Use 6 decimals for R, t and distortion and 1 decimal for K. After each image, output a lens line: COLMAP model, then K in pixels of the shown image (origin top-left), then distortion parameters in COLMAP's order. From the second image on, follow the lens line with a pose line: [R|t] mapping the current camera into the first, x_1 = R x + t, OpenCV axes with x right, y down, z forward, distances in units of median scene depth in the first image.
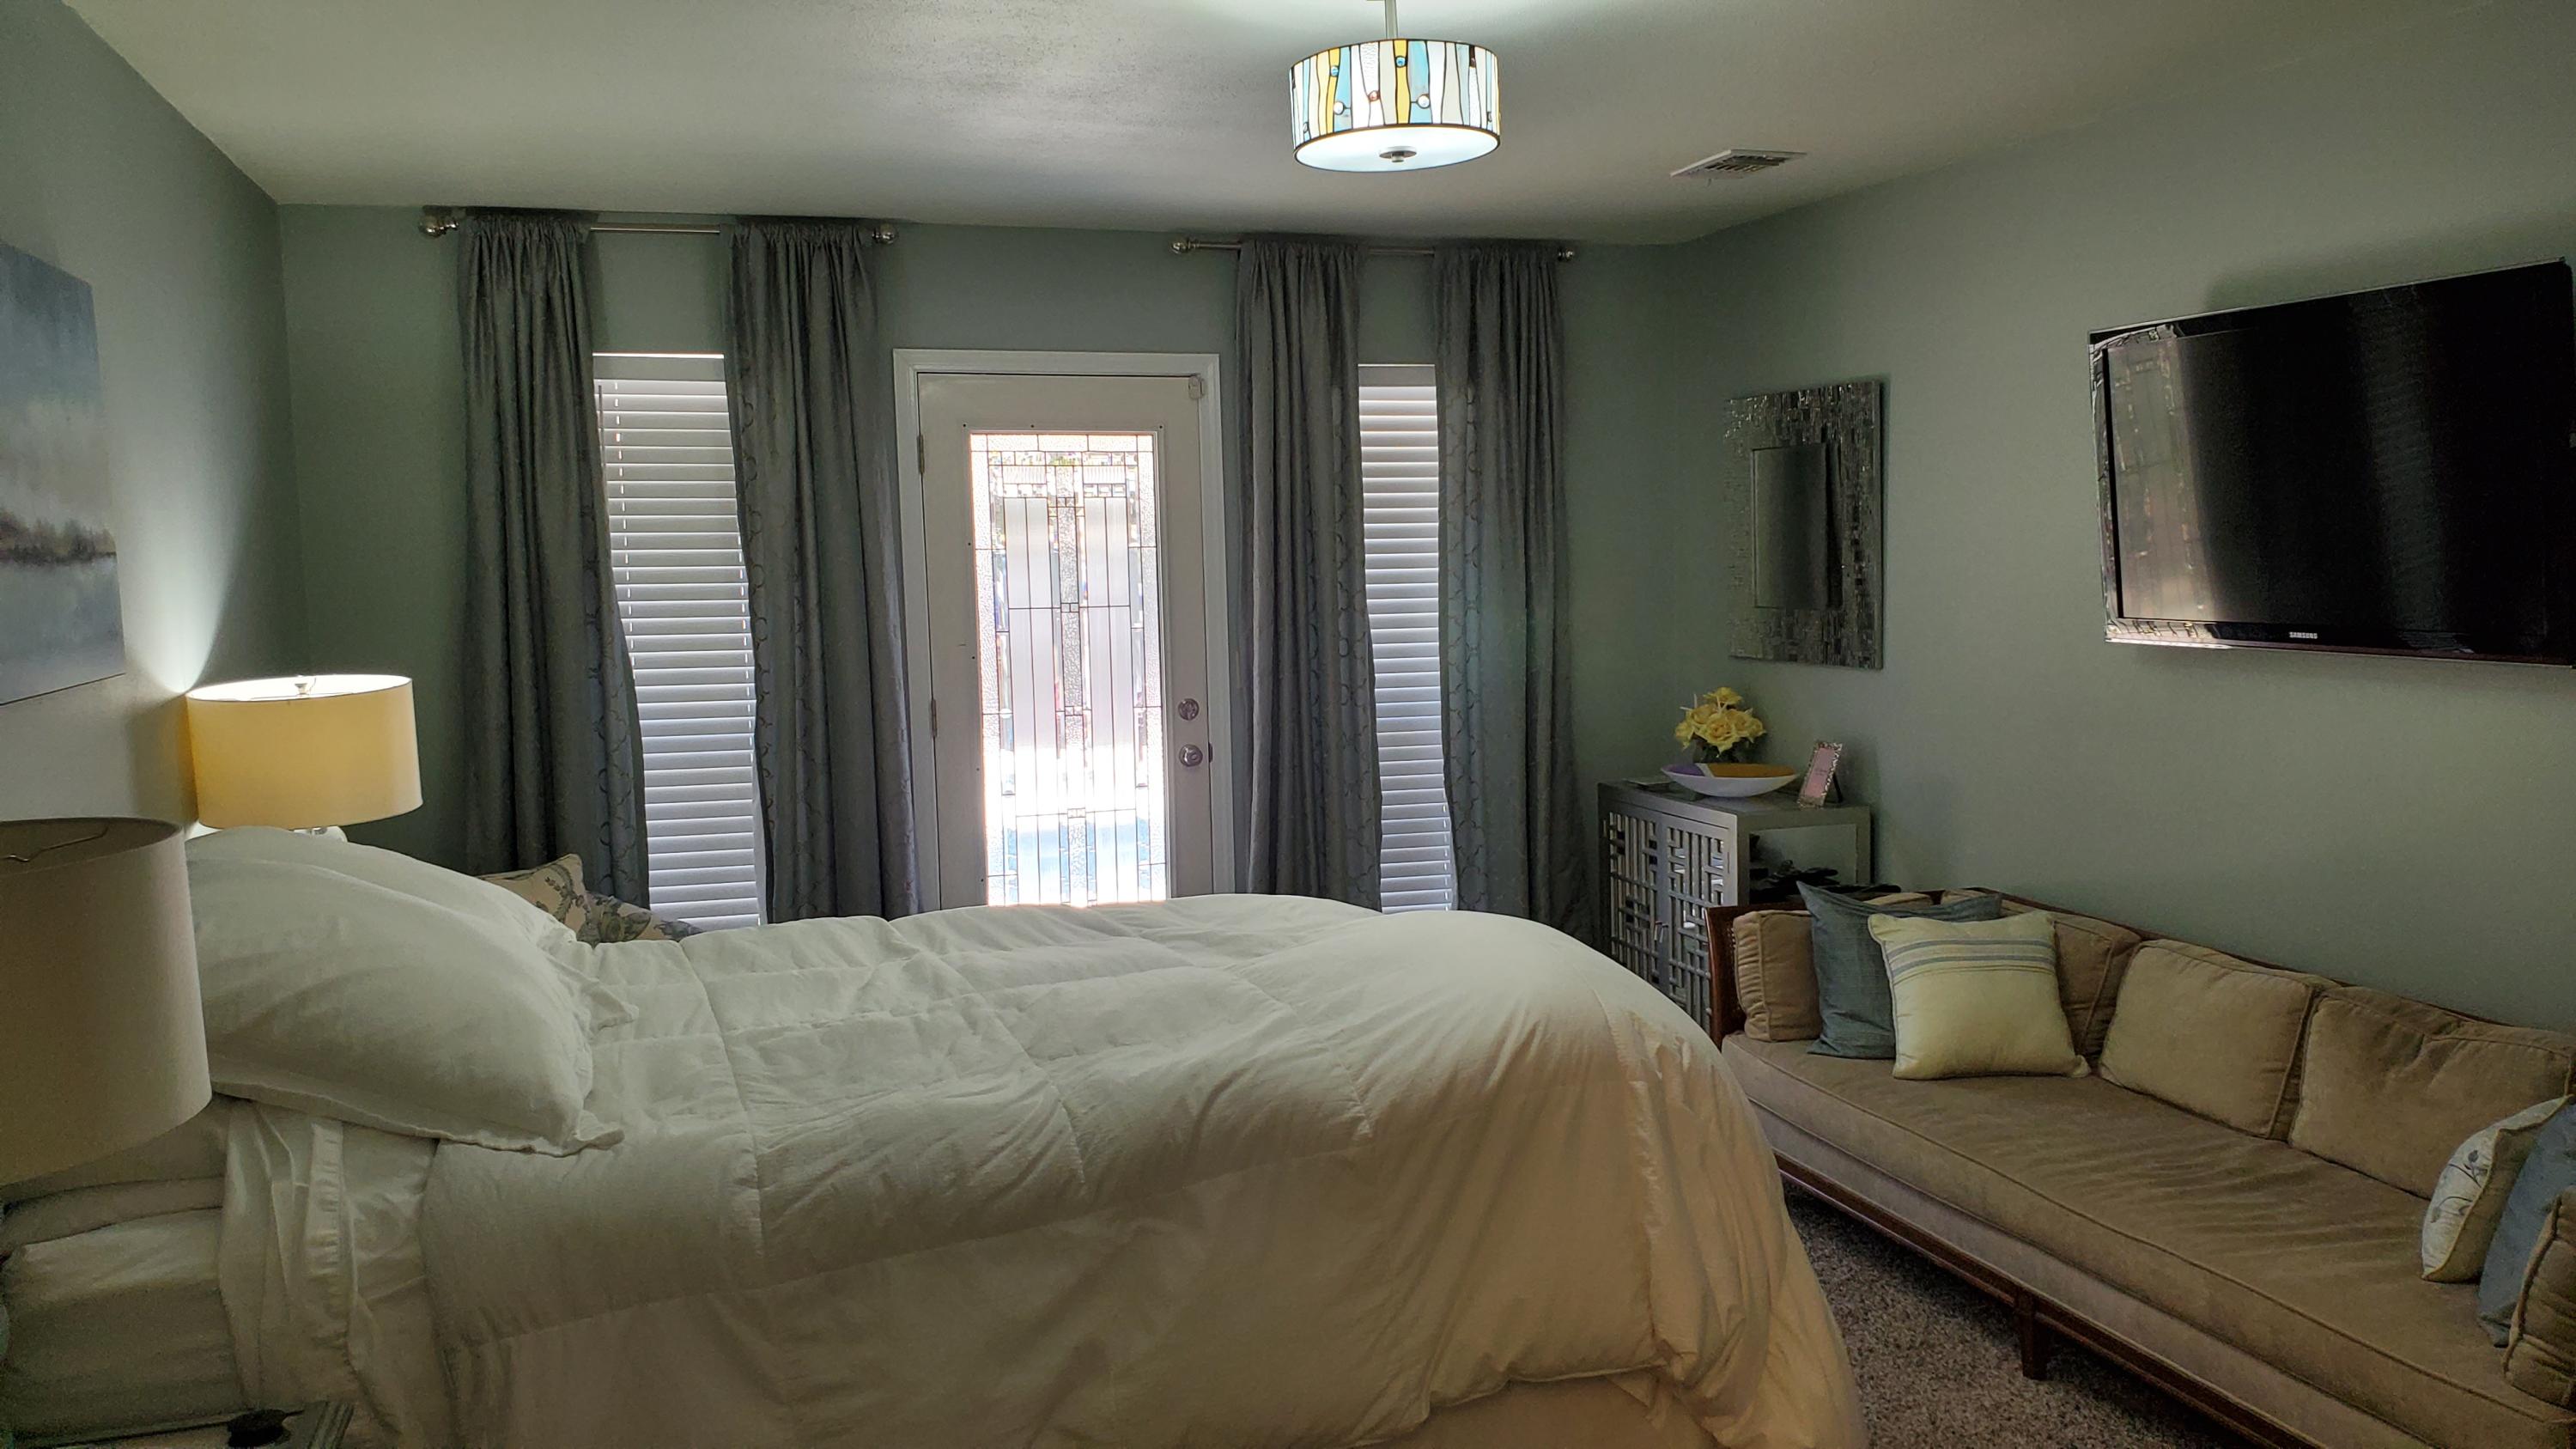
lens RADIAL K [[2005.7, 0, 1288.0], [0, 2005.7, 724.5], [0, 0, 1]] dist [0.037670, -0.038479]
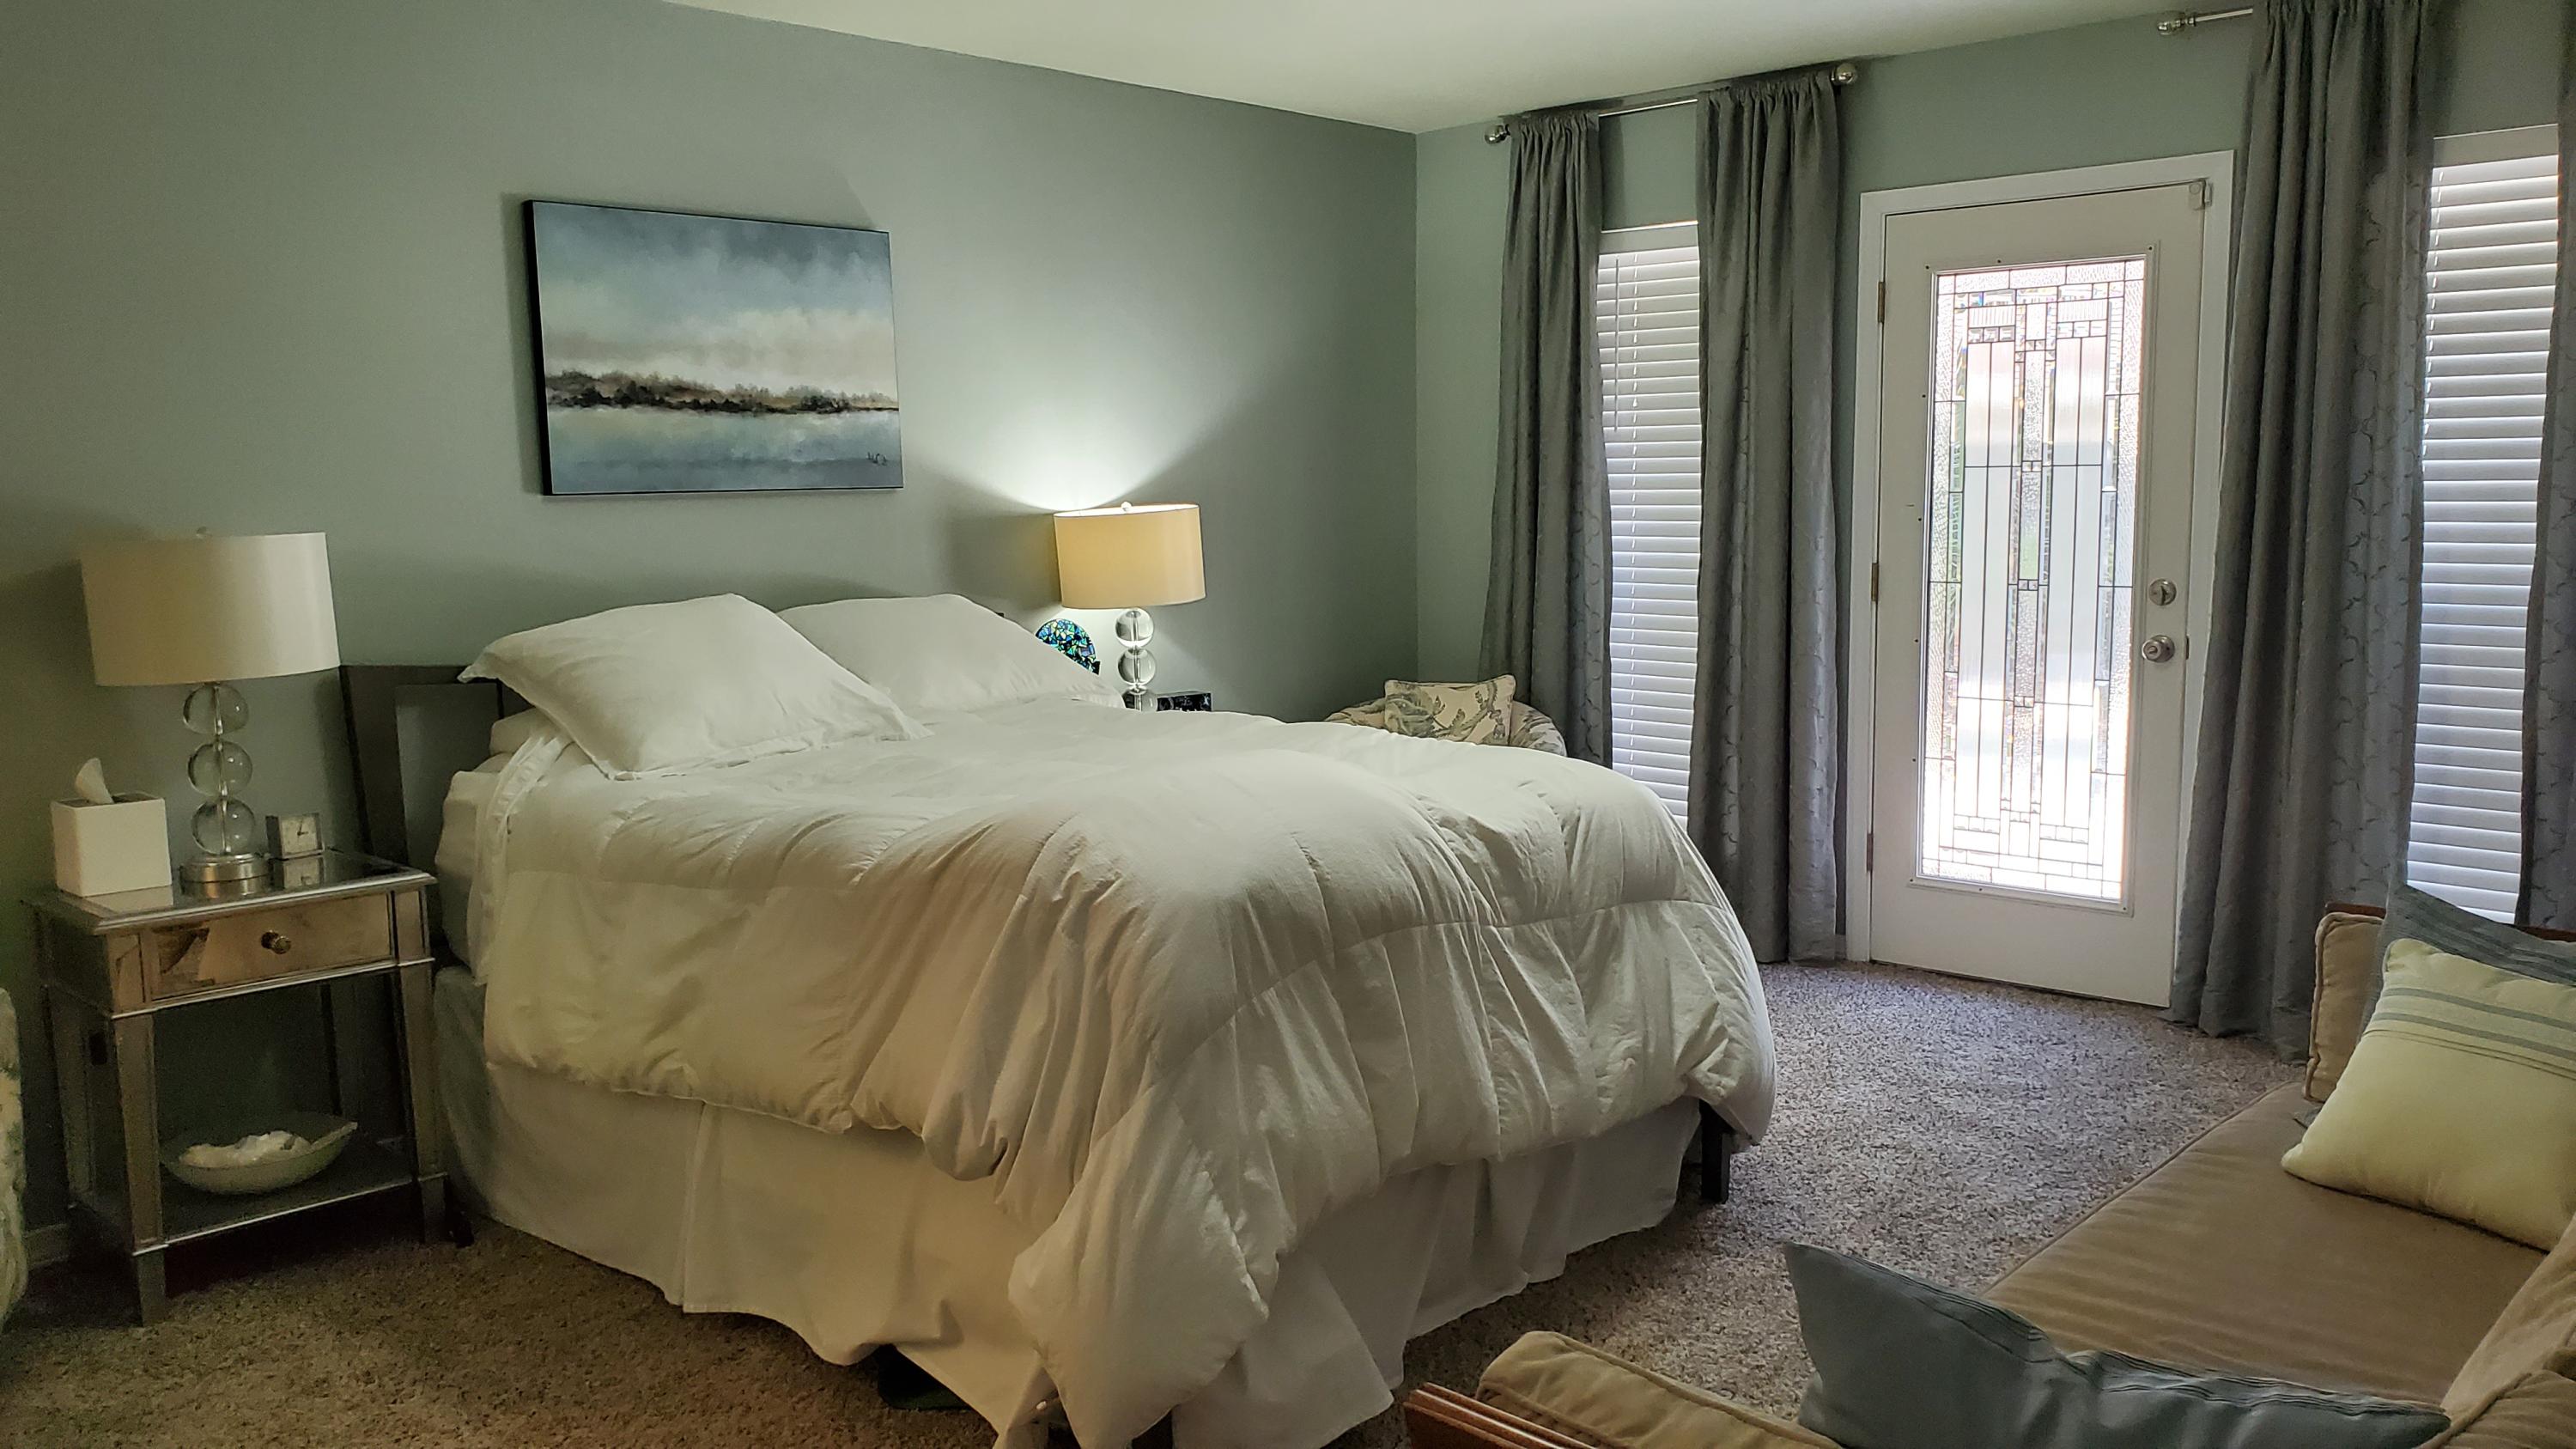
lens RADIAL K [[2005.7, 0, 1288.0], [0, 2005.7, 724.5], [0, 0, 1]] dist [0.037670, -0.038479]
pose [[0.486663, 0.119272, -0.865409, 0.536216], [-0.070330, 0.992770, 0.097275, -0.009186], [0.870754, 0.013524, 0.491533, 0.292517]]
